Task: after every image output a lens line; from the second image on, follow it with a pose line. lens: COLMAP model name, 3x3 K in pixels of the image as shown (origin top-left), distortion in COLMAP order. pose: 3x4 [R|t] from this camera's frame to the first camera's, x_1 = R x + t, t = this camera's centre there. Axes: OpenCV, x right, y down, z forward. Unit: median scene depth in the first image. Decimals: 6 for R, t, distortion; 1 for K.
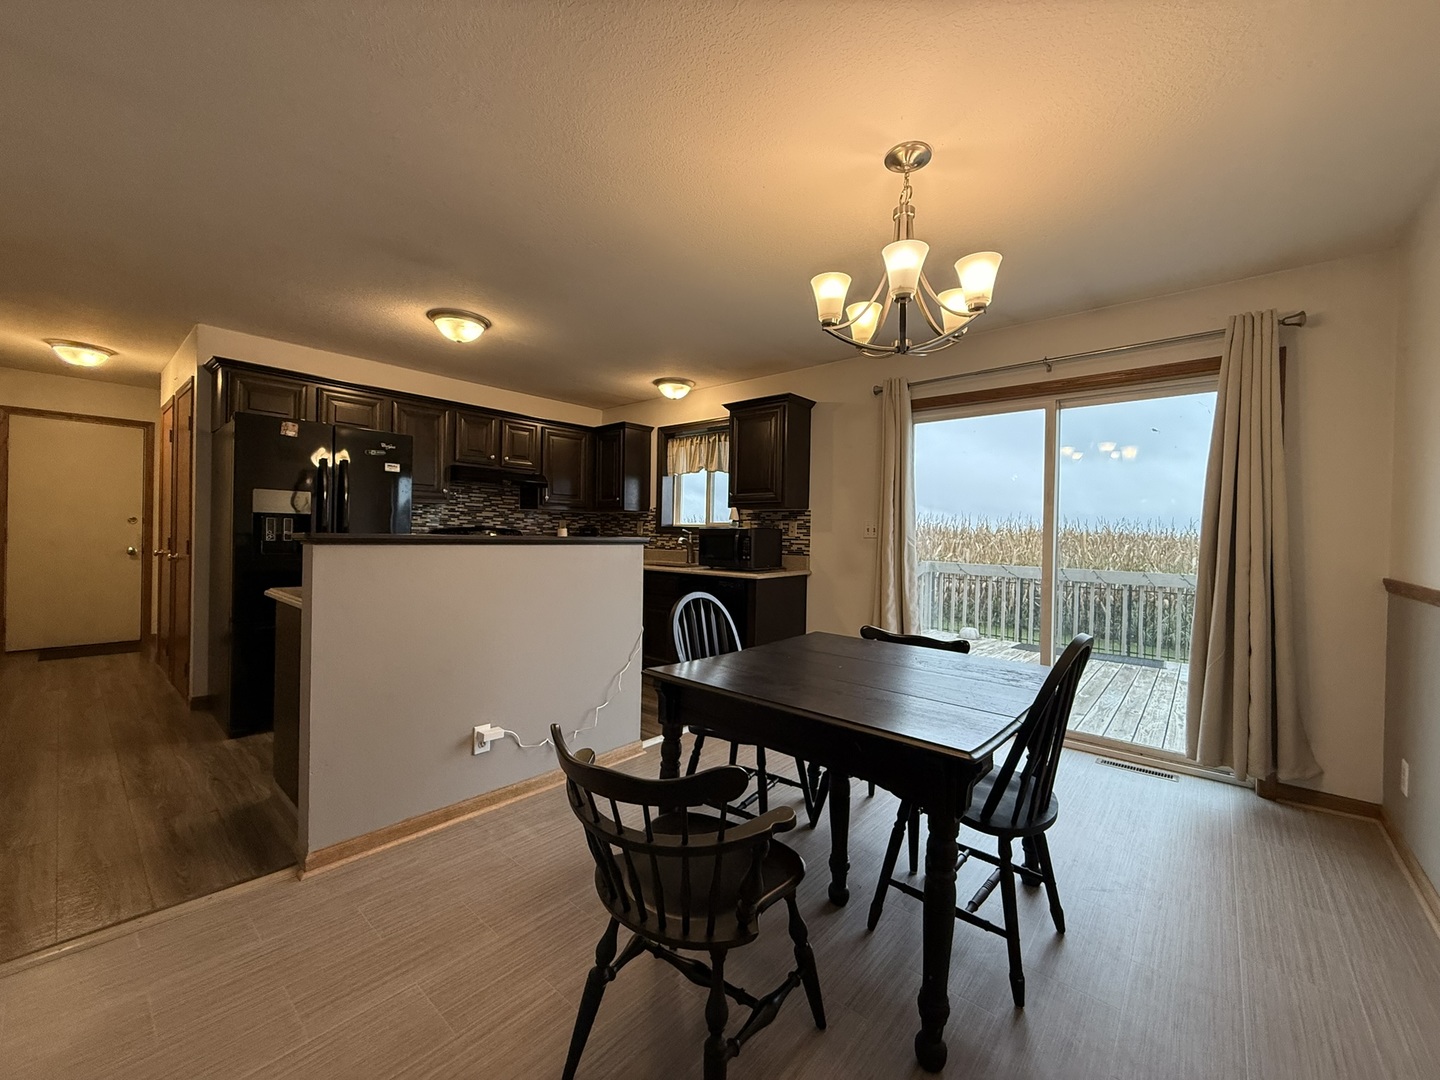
lens RADIAL K [[573.4, 0, 720.0], [0, 573.4, 540.0], [0, 0, 1]] dist [0.001335, 0.000026]
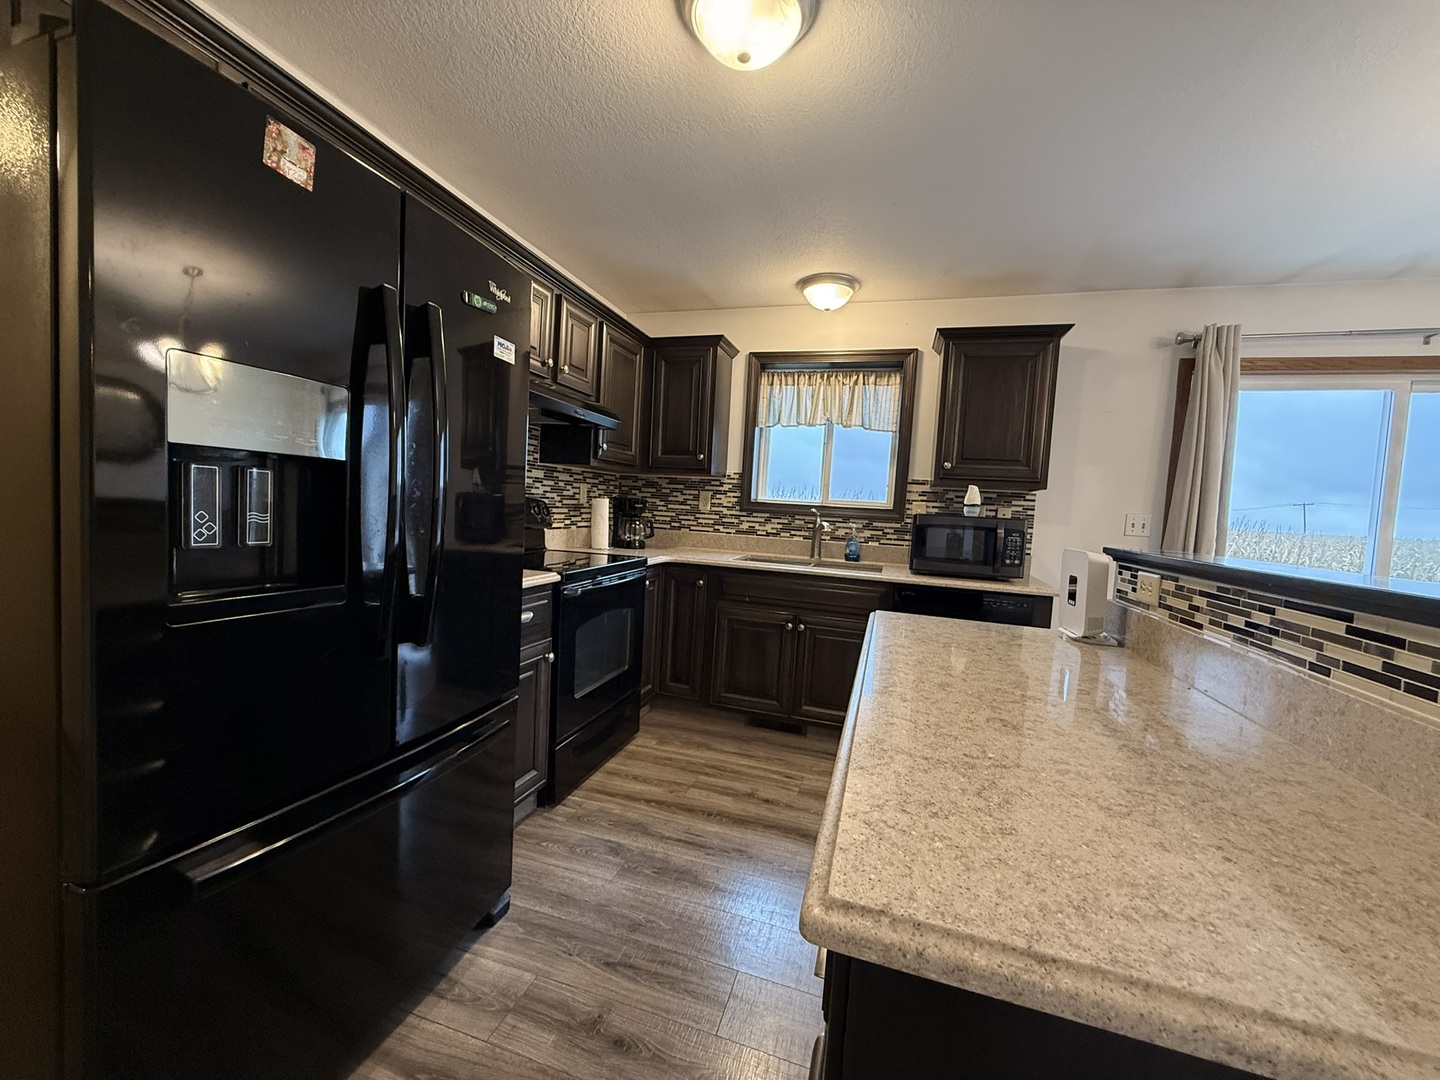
lens RADIAL K [[573.4, 0, 720.0], [0, 573.4, 540.0], [0, 0, 1]] dist [0.001335, 0.000026]
pose [[0.913952, 0.009563, 0.405708, -0.430826], [-0.037002, 0.997522, 0.059842, -0.018229], [-0.404131, -0.069704, 0.912041, 0.413504]]
